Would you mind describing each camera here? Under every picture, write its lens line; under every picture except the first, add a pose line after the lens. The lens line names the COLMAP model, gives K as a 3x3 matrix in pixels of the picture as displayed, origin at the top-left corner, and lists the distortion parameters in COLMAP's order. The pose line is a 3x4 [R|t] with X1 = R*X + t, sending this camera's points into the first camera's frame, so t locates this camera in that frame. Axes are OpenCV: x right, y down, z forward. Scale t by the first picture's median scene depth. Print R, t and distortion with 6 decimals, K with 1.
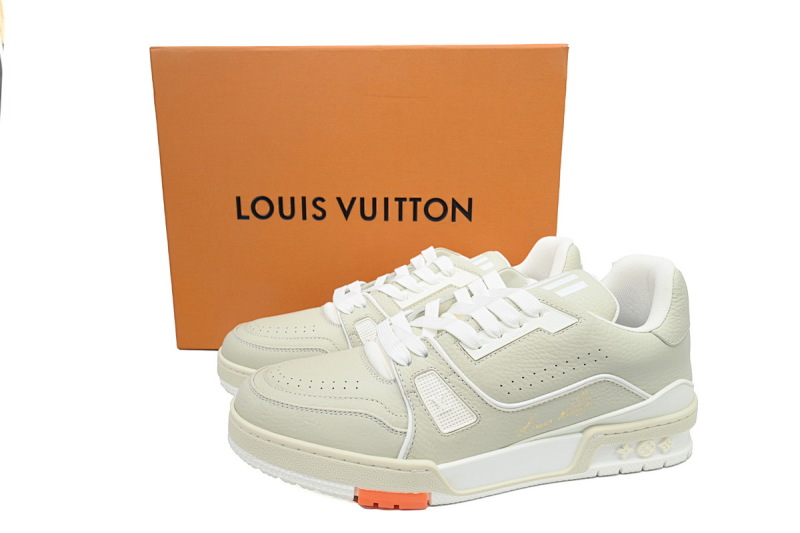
lens RADIAL K [[556.0, 0, 400.0], [0, 556.0, 266.5], [0, 0, 1]] dist [-0.000024, -0.001543]
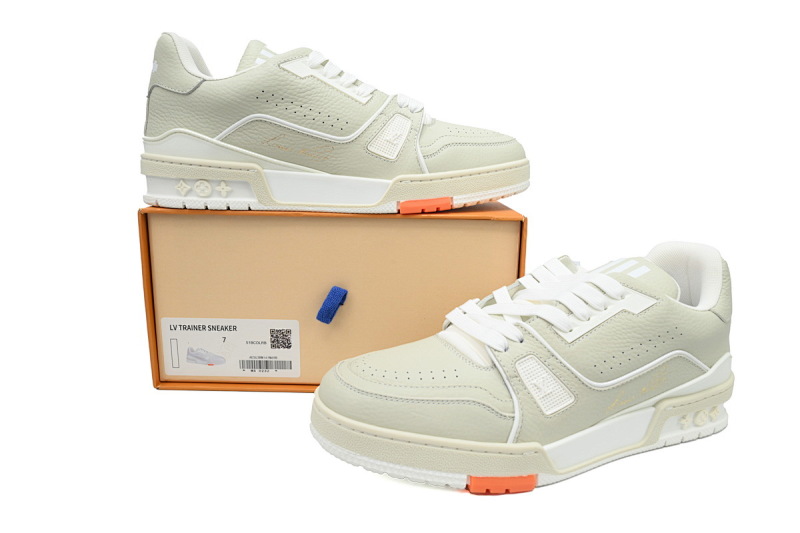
lens RADIAL K [[556.0, 0, 400.0], [0, 556.0, 266.5], [0, 0, 1]] dist [-0.000024, -0.001543]
pose [[0.980947, -0.018432, 0.193400, -0.373398], [0.018382, 0.999829, 0.002054, 0.018803], [-0.193405, 0.001540, 0.981118, 0.046123]]
